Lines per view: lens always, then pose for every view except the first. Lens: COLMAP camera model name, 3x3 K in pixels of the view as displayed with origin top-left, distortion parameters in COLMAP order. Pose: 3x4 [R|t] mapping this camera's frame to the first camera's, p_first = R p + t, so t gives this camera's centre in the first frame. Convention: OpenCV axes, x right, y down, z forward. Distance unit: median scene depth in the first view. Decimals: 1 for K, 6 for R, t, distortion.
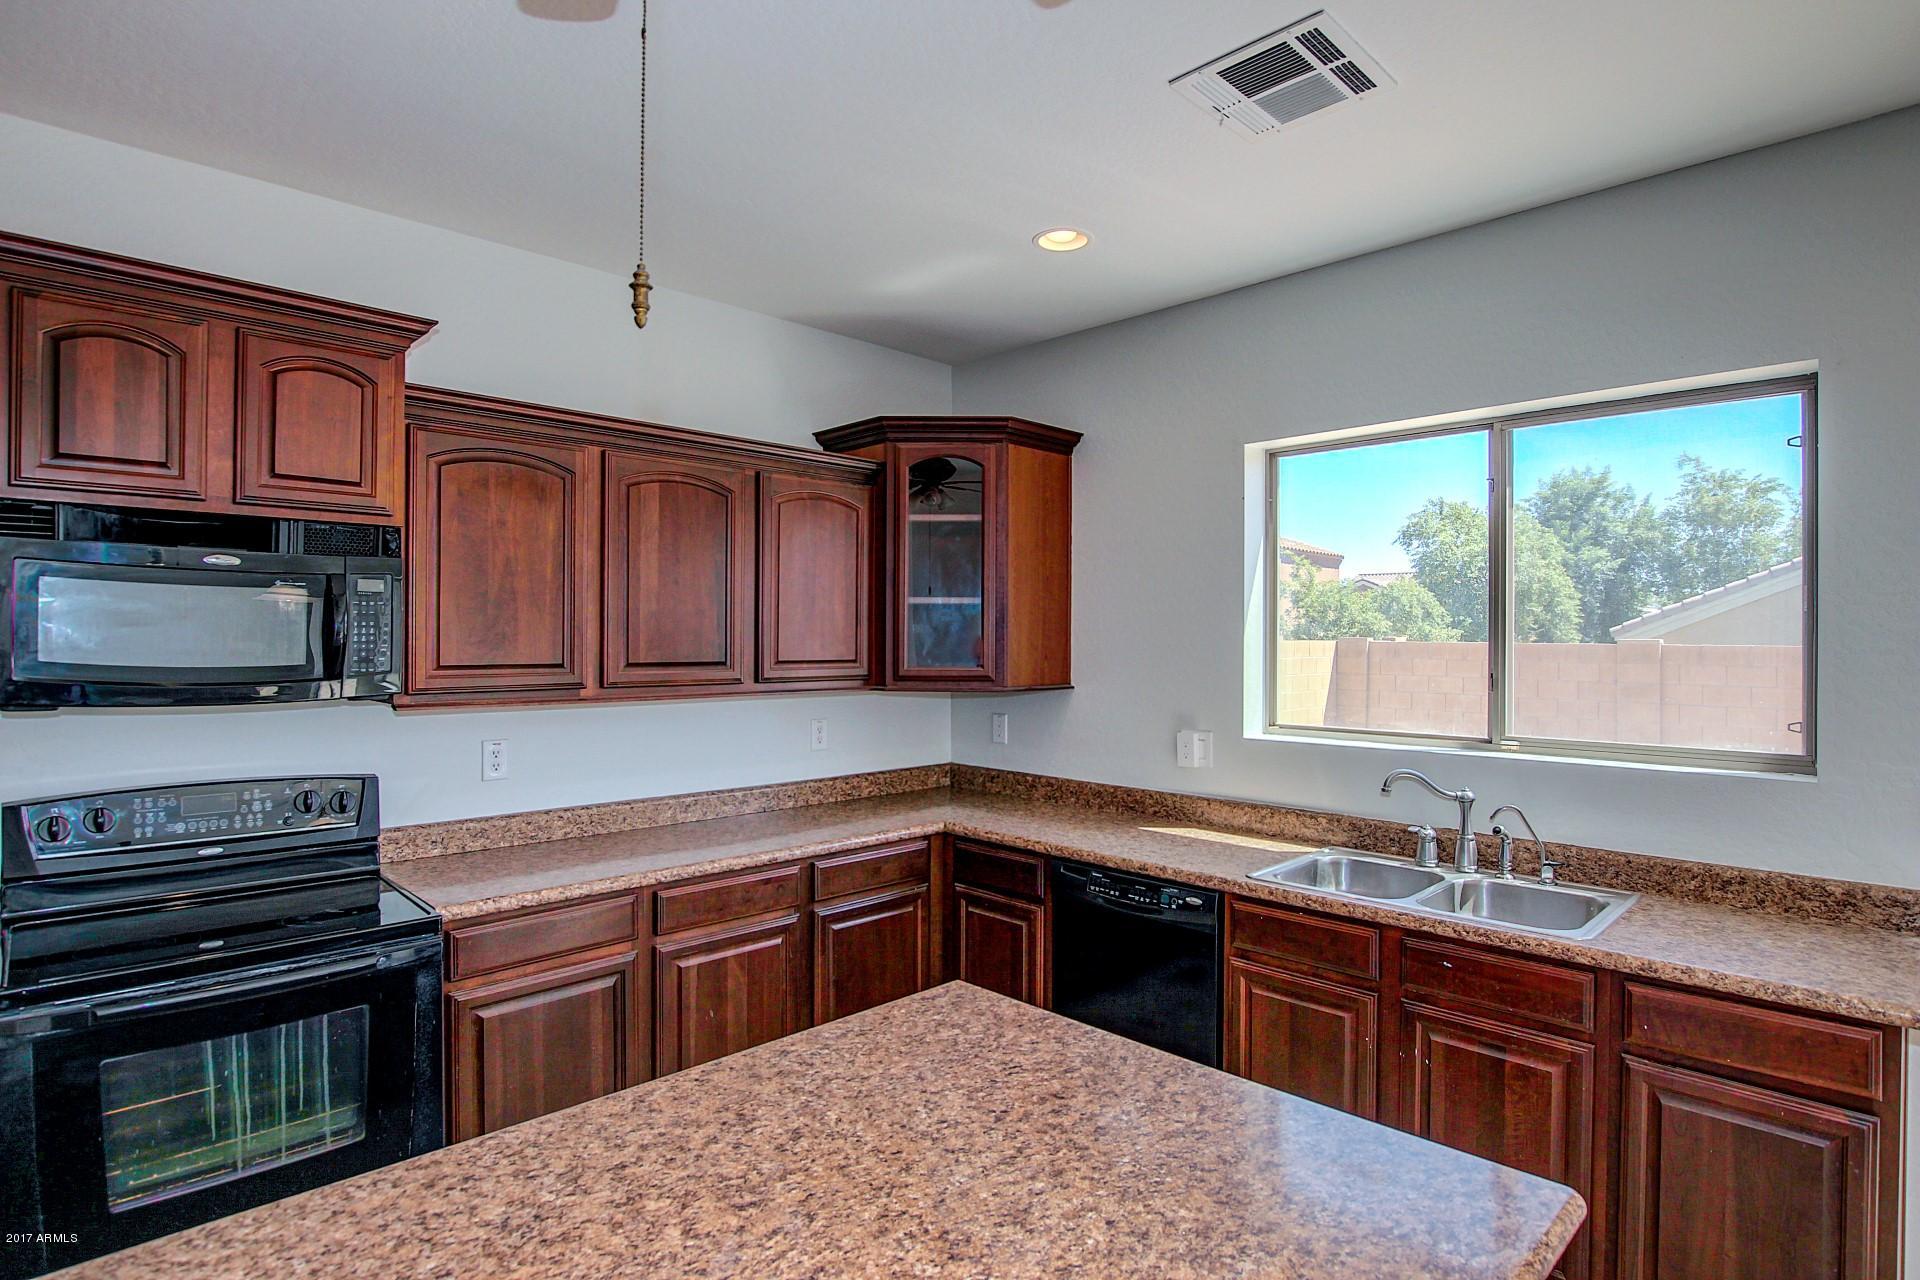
lens RADIAL K [[1003.0, 0, 953.9], [0, 1003.0, 635.3], [0, 0, 1]] dist [-0.017016, -0.000156]
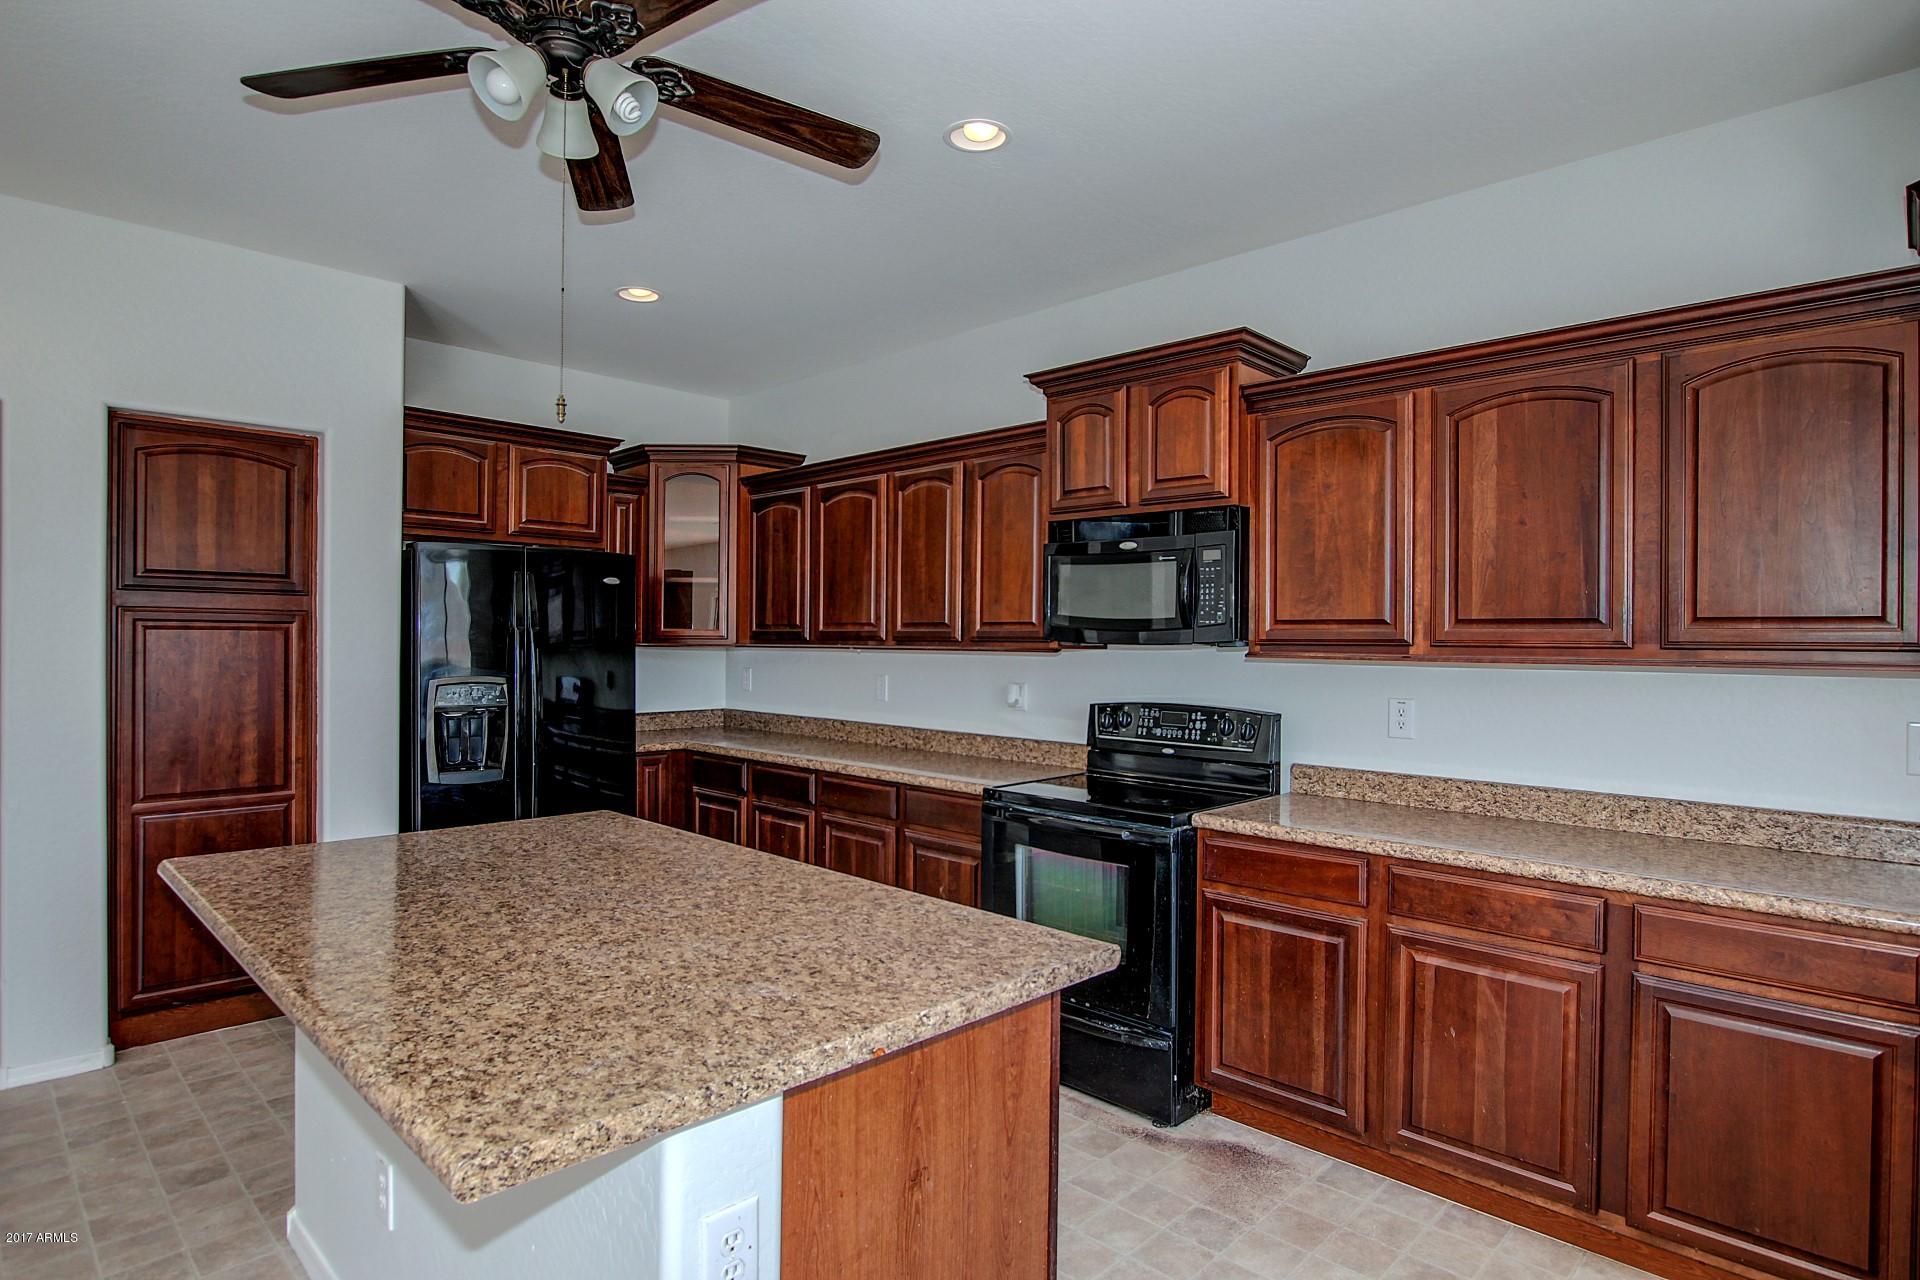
lens RADIAL K [[1016.1, 0, 955.5], [0, 1016.1, 648.7], [0, 0, 1]] dist [-0.027724, -0.000523]
pose [[0.012796, 0.005188, -0.999905, 0.652262], [-0.006711, 0.999964, 0.005103, 0.060147], [0.999896, 0.006645, 0.012831, 0.623511]]
